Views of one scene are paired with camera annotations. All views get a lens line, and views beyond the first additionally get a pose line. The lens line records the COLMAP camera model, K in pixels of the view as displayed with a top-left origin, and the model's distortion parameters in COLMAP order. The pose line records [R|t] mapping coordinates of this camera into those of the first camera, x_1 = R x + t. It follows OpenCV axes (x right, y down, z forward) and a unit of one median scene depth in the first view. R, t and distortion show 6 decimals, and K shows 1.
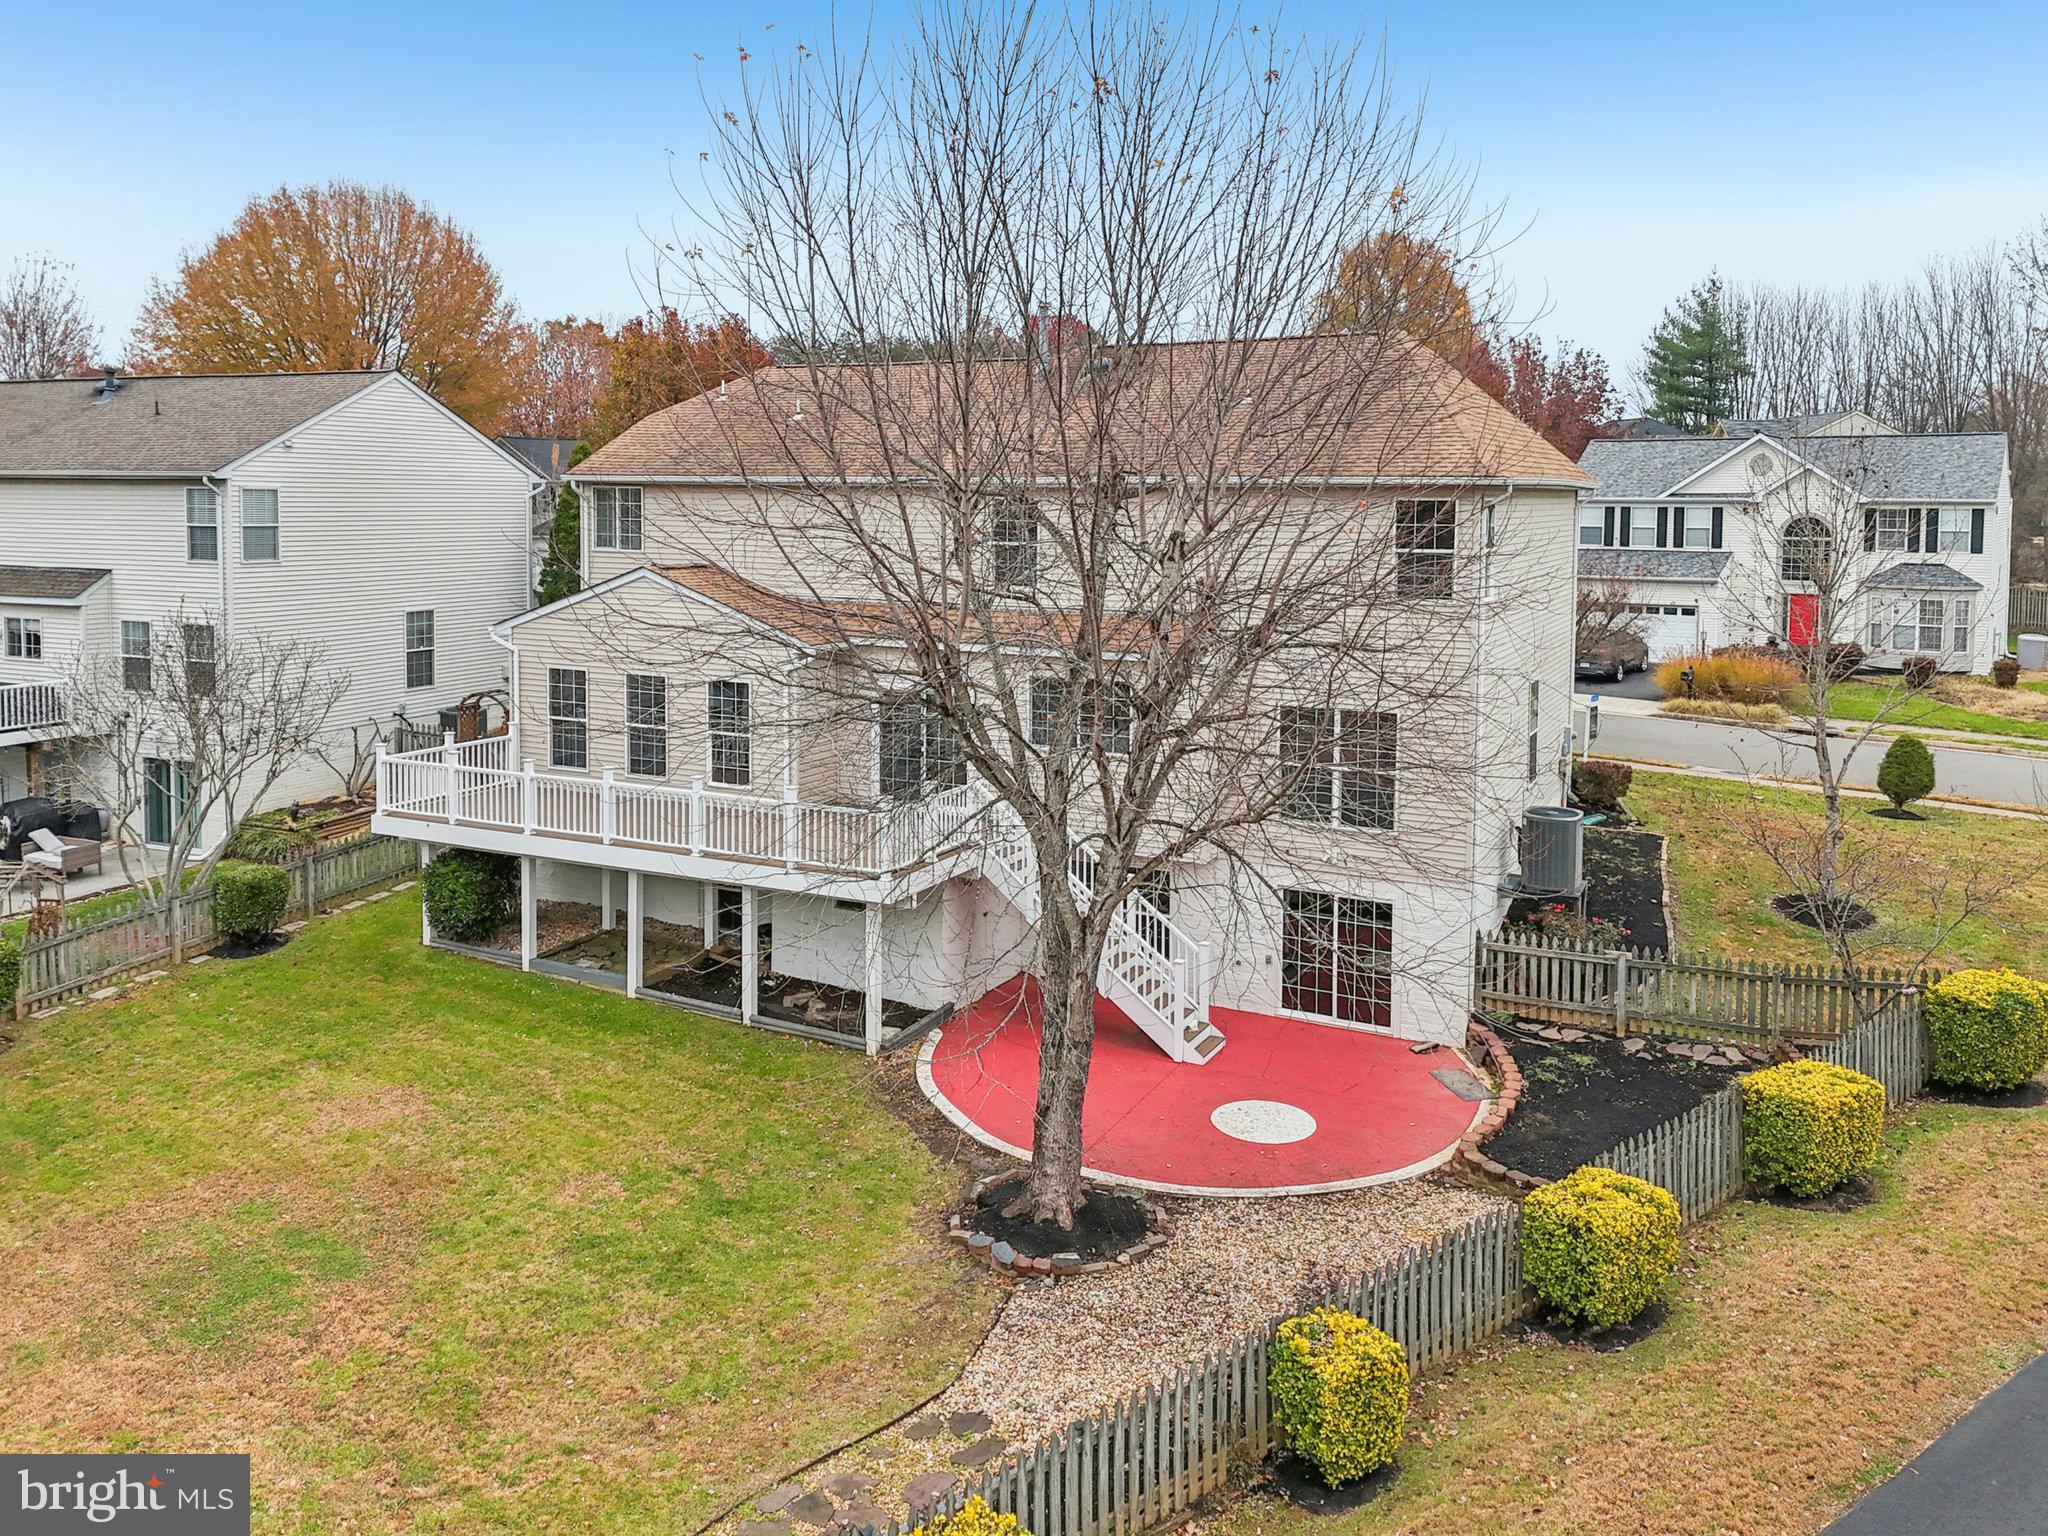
lens RADIAL K [[1571.5, 0, 1014.8], [0, 1571.5, 756.0], [0, 0, 1]] dist [0.059300, -0.023606]
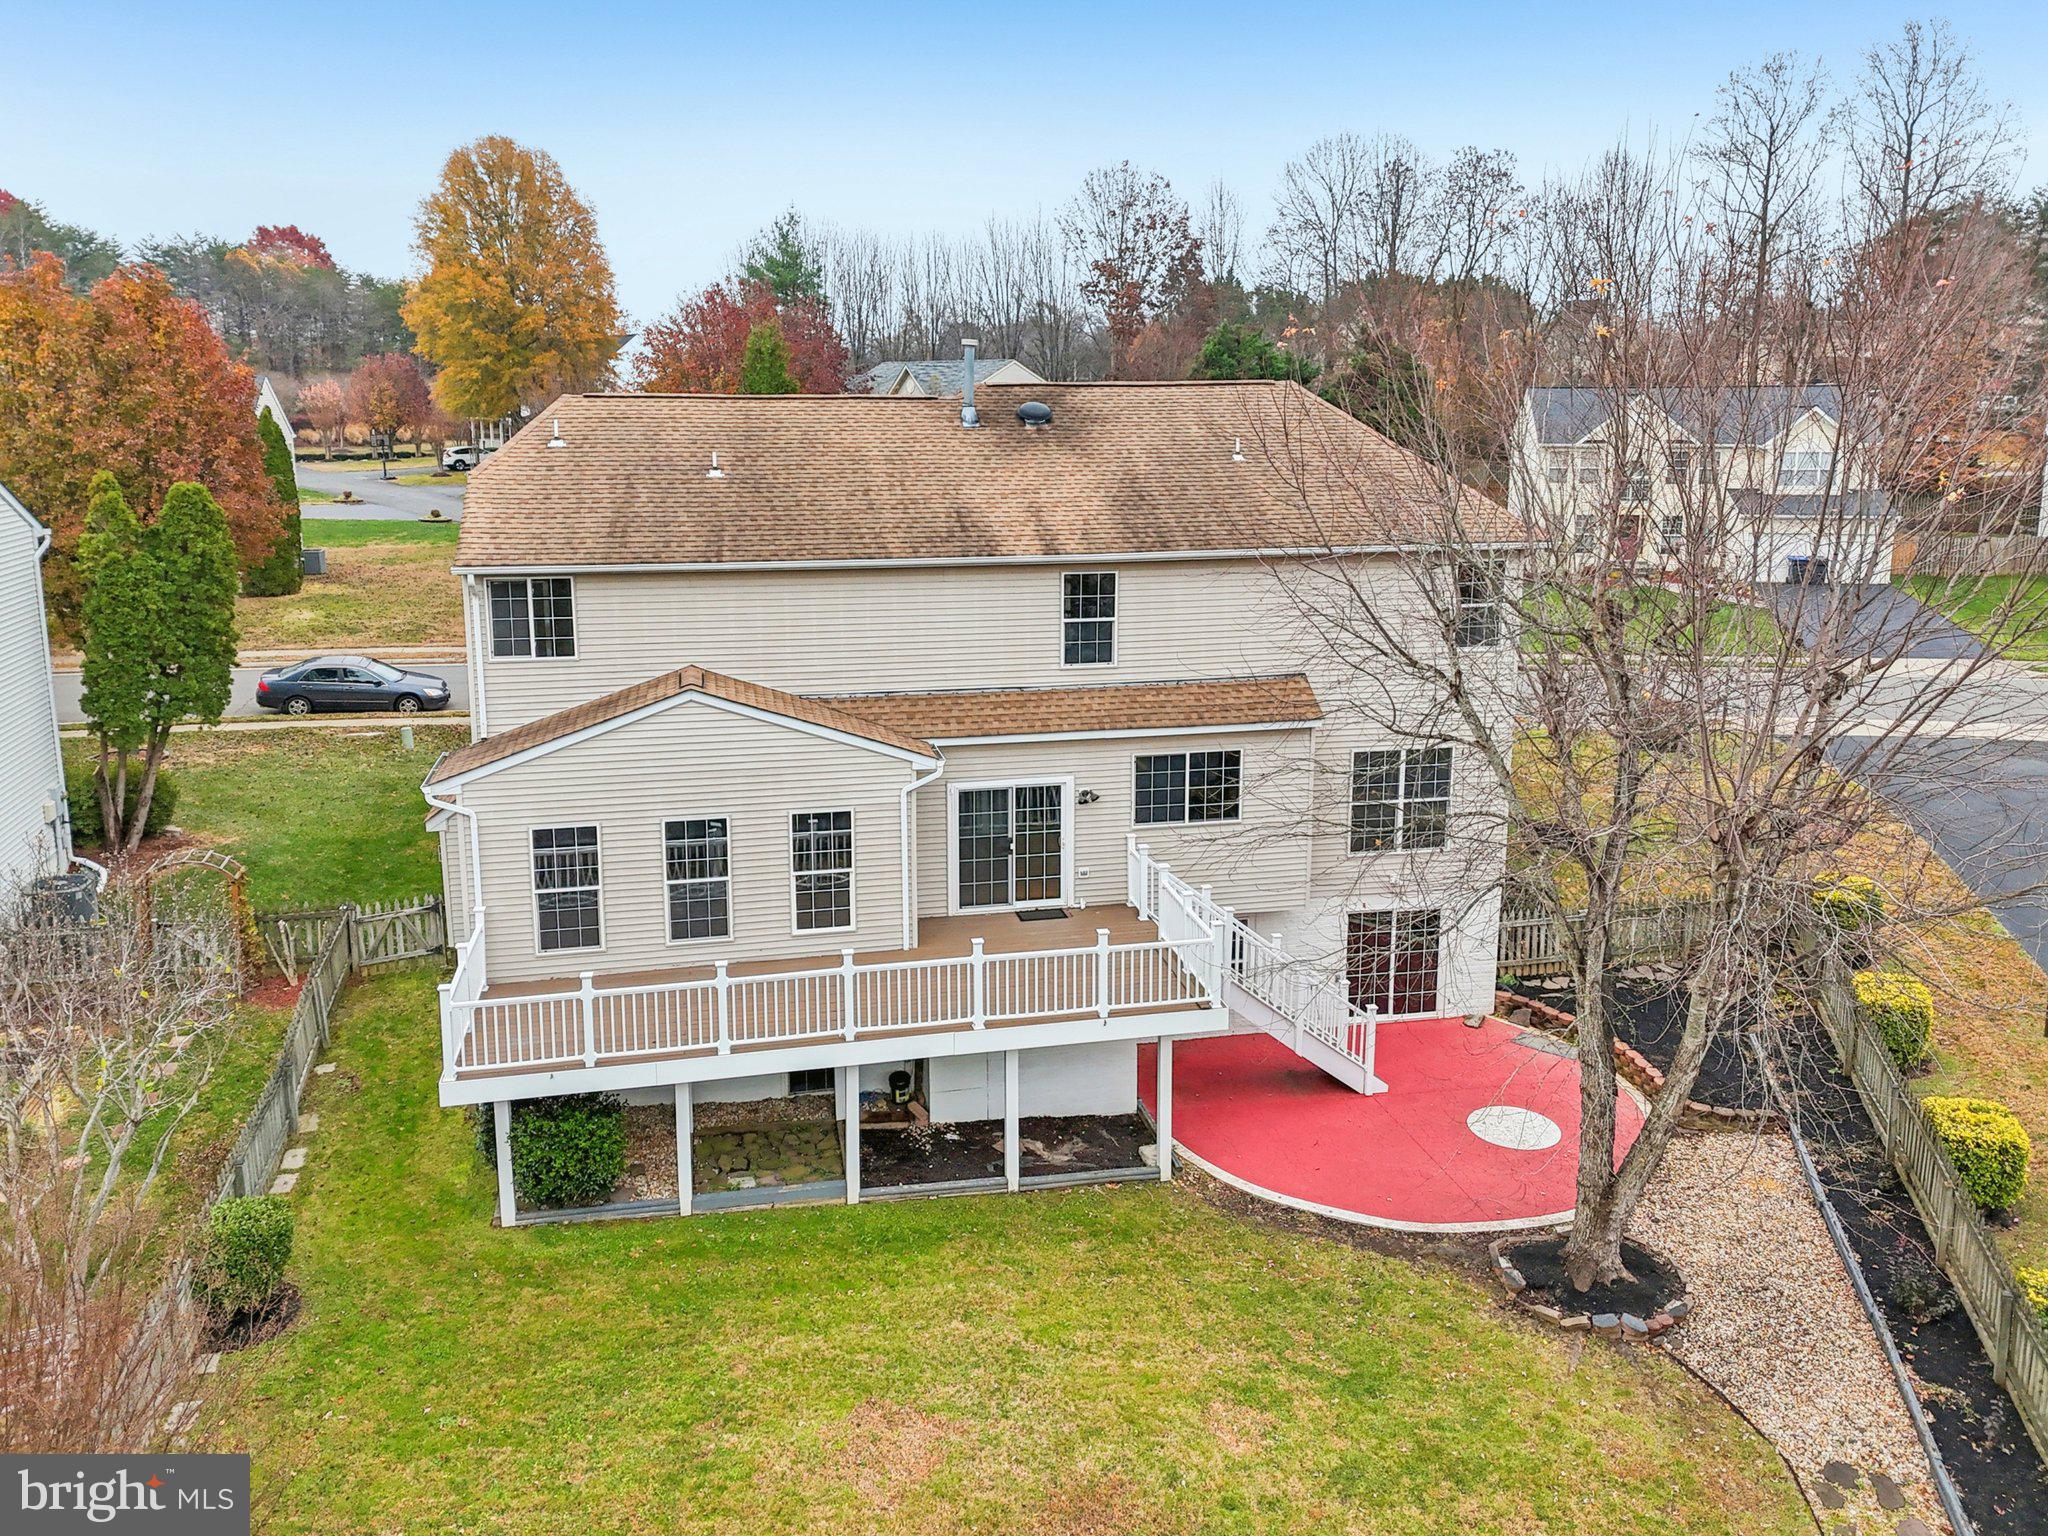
lens RADIAL K [[1571.5, 0, 1014.5], [0, 1571.5, 771.7], [0, 0, 1]] dist [0.059300, -0.023606]
pose [[0.760146, -0.163421, 0.628865, -0.694288], [0.108904, 0.986207, 0.124644, -0.179243], [-0.640561, -0.026262, 0.767458, 0.308219]]
